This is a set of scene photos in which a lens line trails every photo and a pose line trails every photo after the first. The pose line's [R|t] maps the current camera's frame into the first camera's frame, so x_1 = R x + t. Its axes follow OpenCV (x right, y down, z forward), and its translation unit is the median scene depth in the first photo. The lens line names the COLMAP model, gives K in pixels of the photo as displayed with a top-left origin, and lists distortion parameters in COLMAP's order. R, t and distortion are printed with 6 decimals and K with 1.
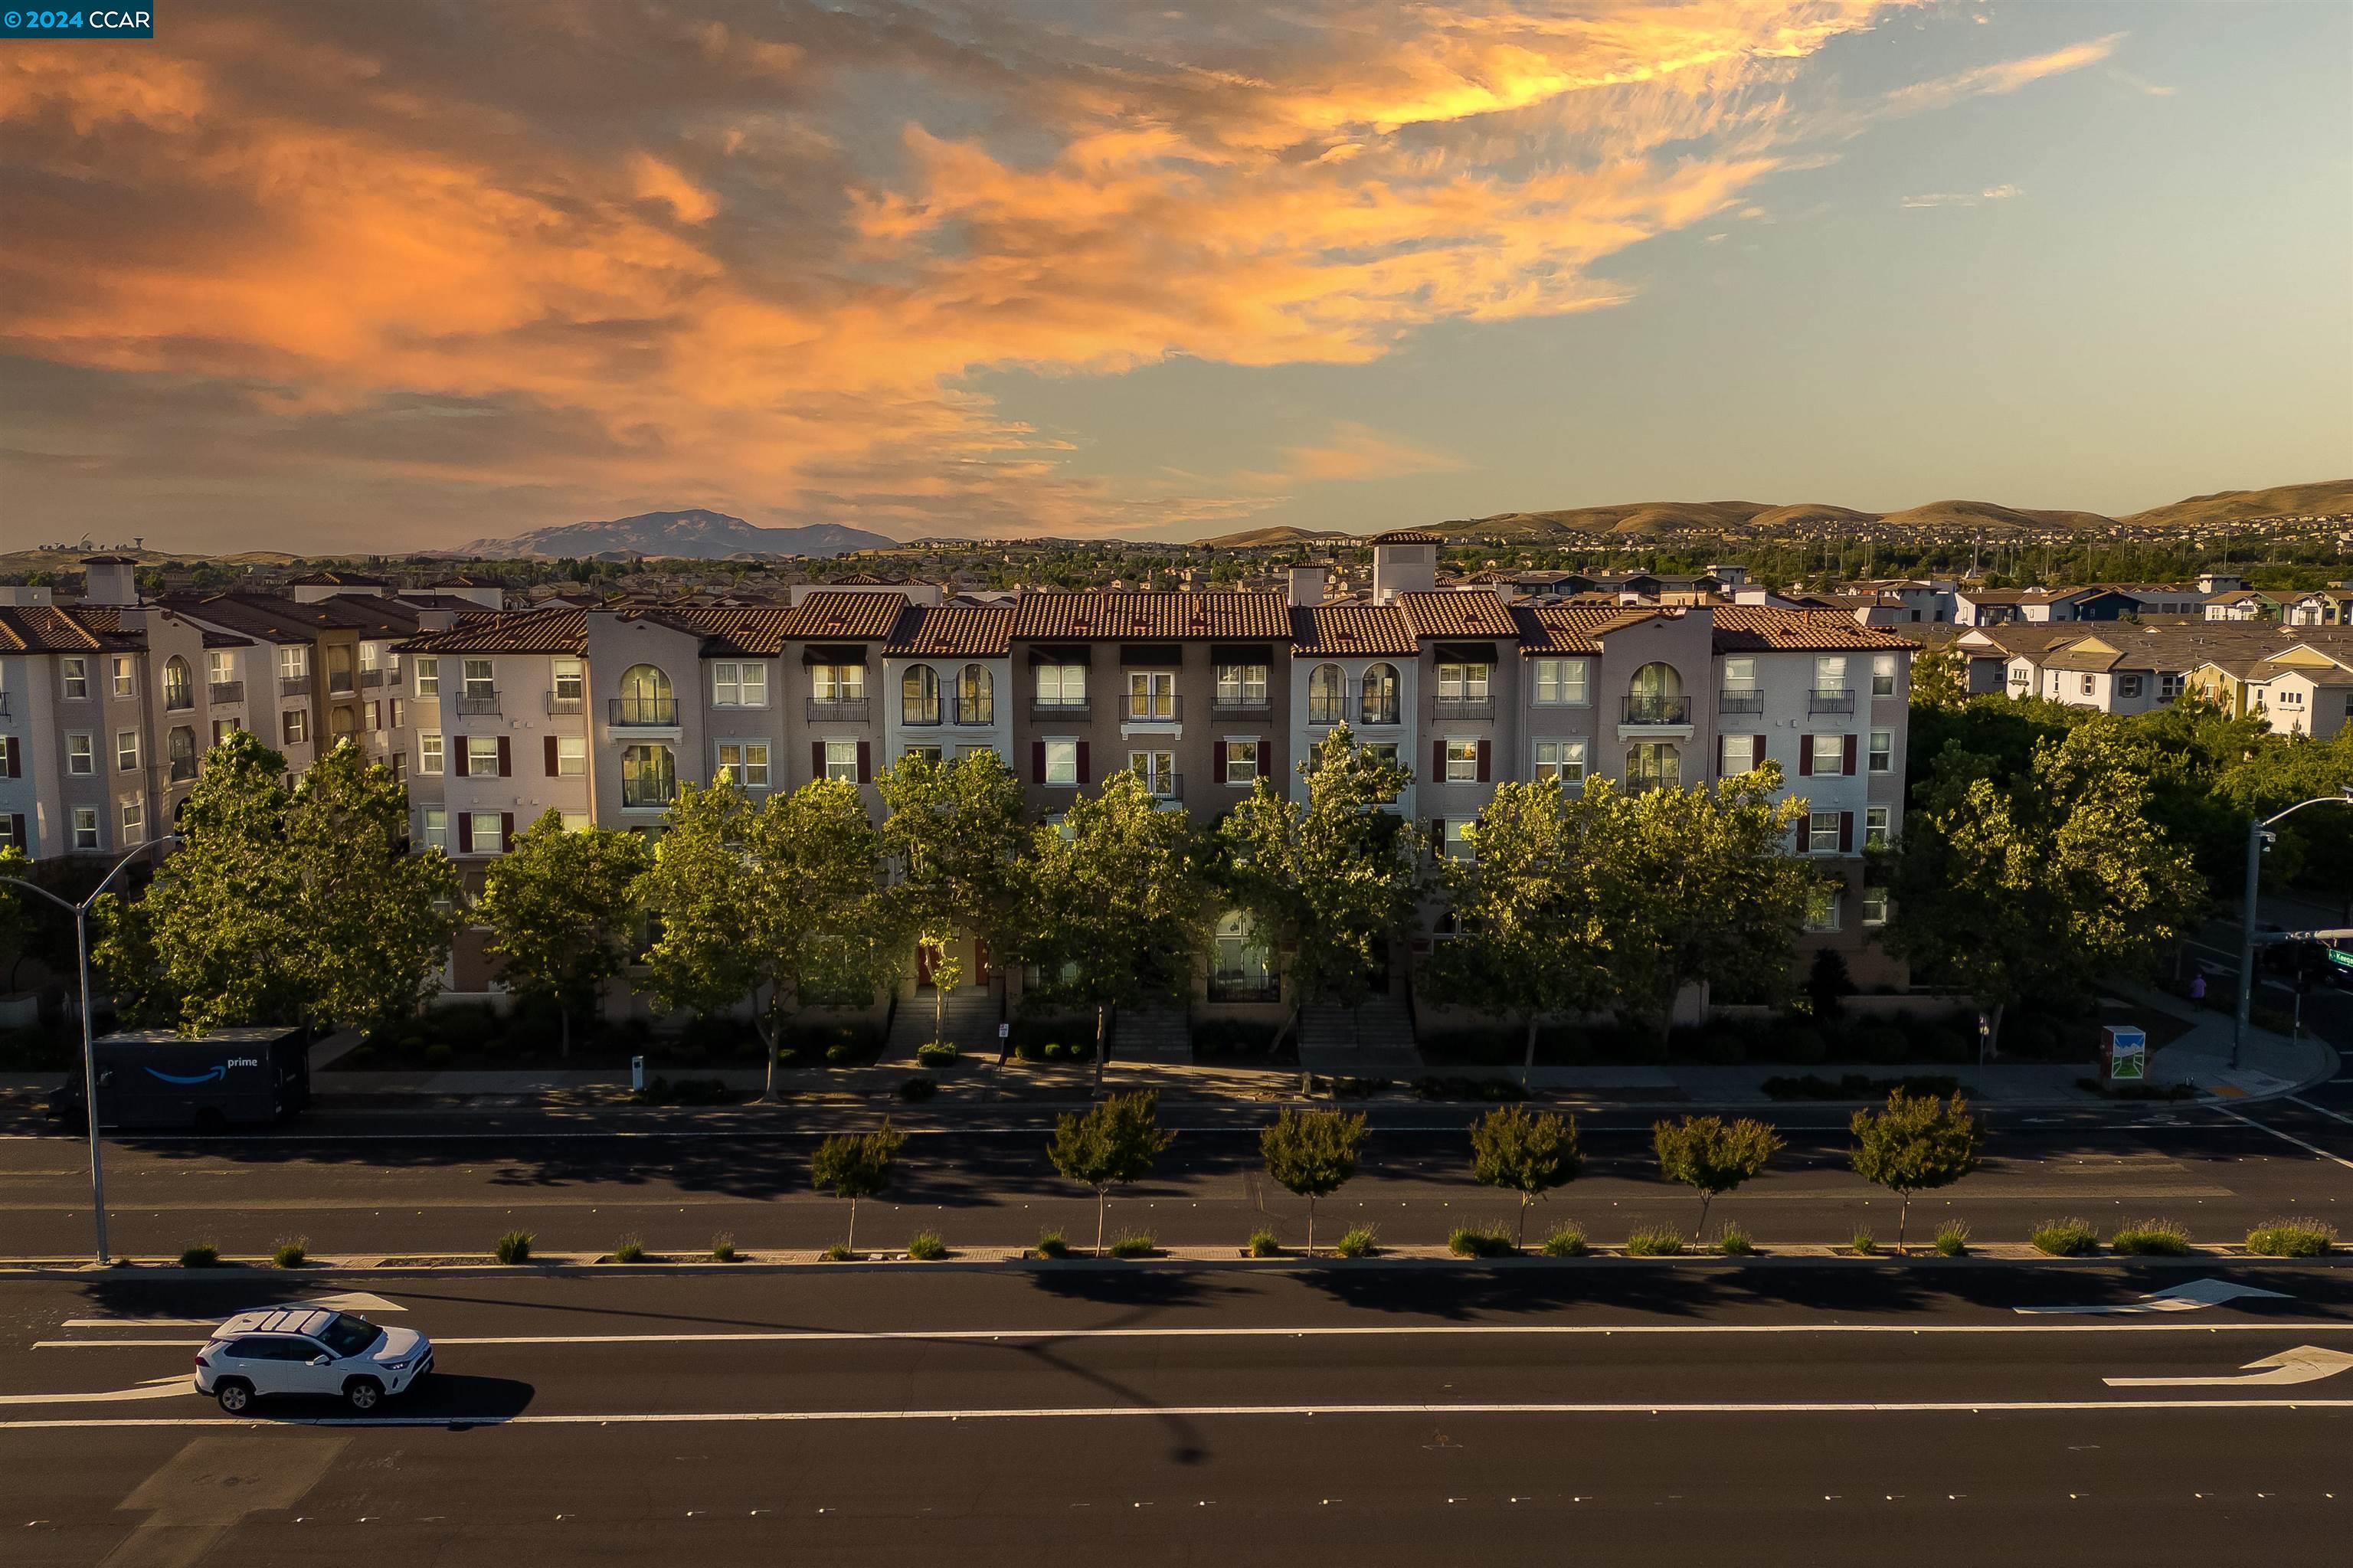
lens RADIAL K [[1651.7, 0, 1176.5], [0, 1651.7, 784.0], [0, 0, 1]] dist [0.083706, -0.079003]
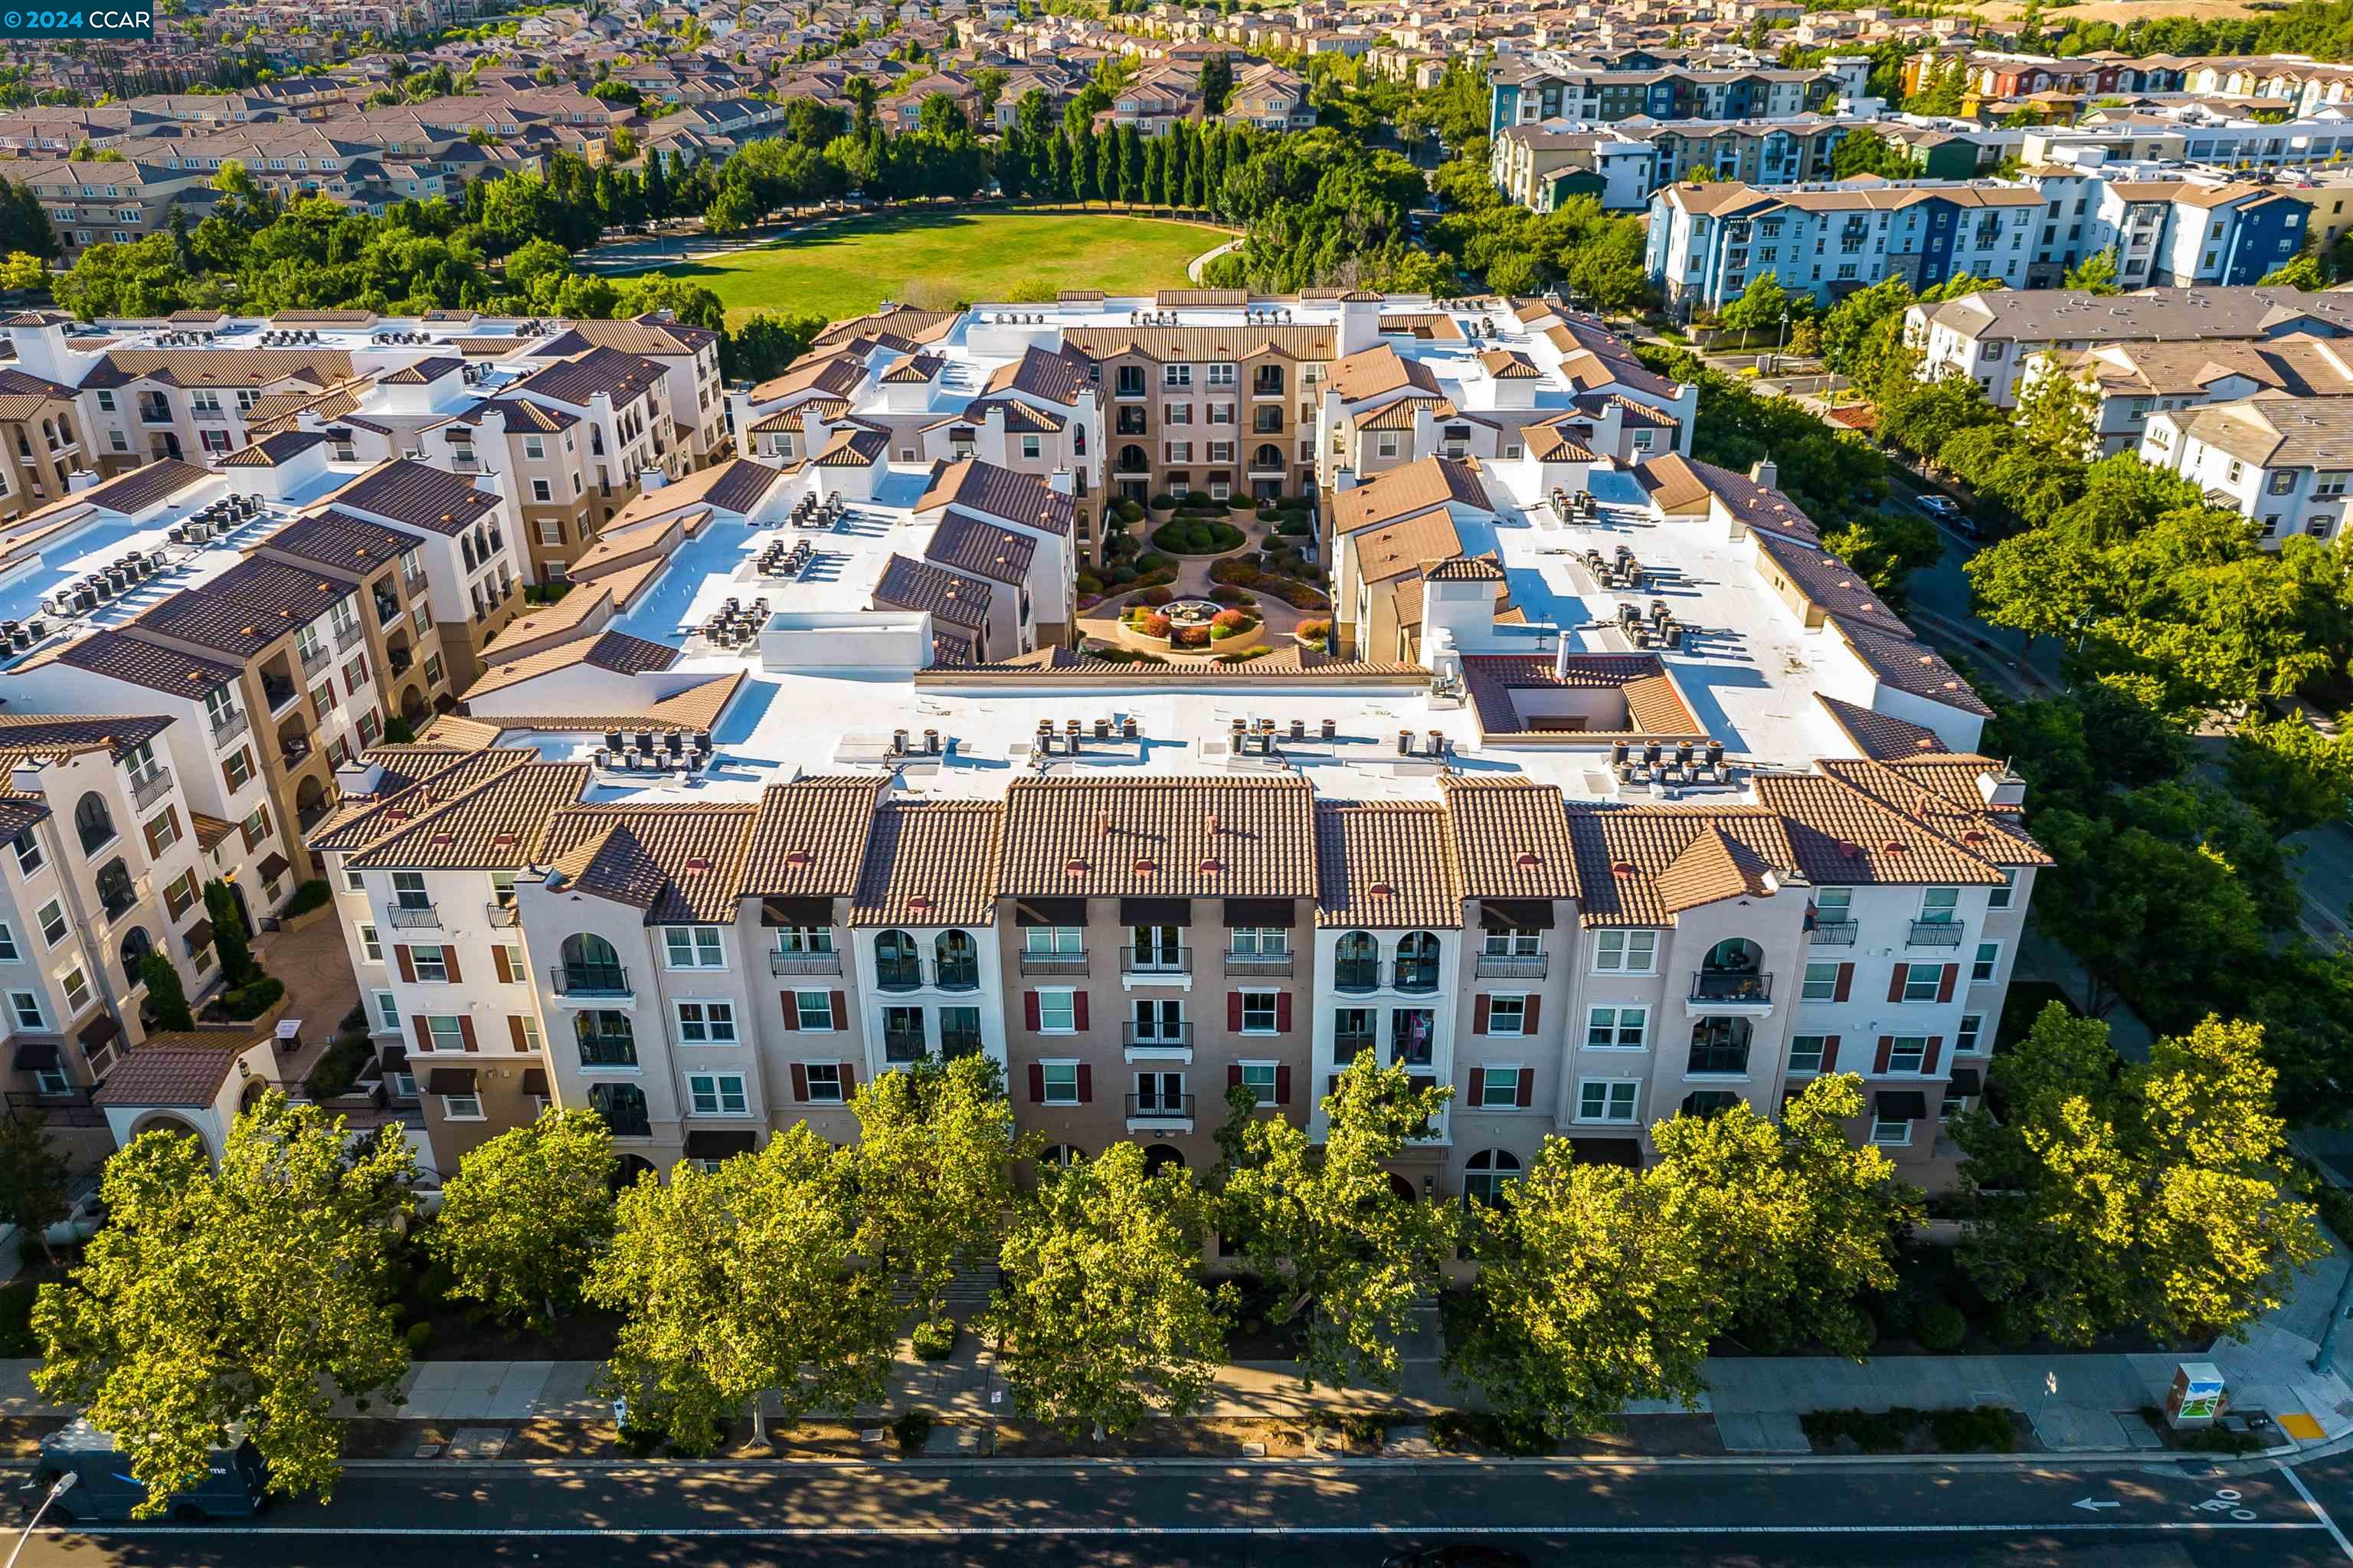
lens RADIAL K [[1651.7, 0, 1176.5], [0, 1651.7, 784.0], [0, 0, 1]] dist [0.083706, -0.079003]
pose [[0.999644, 0.003247, -0.026498, 0.018052], [0.005832, 0.942045, 0.335436, -0.443132], [0.026051, -0.335471, 0.941690, 0.199842]]
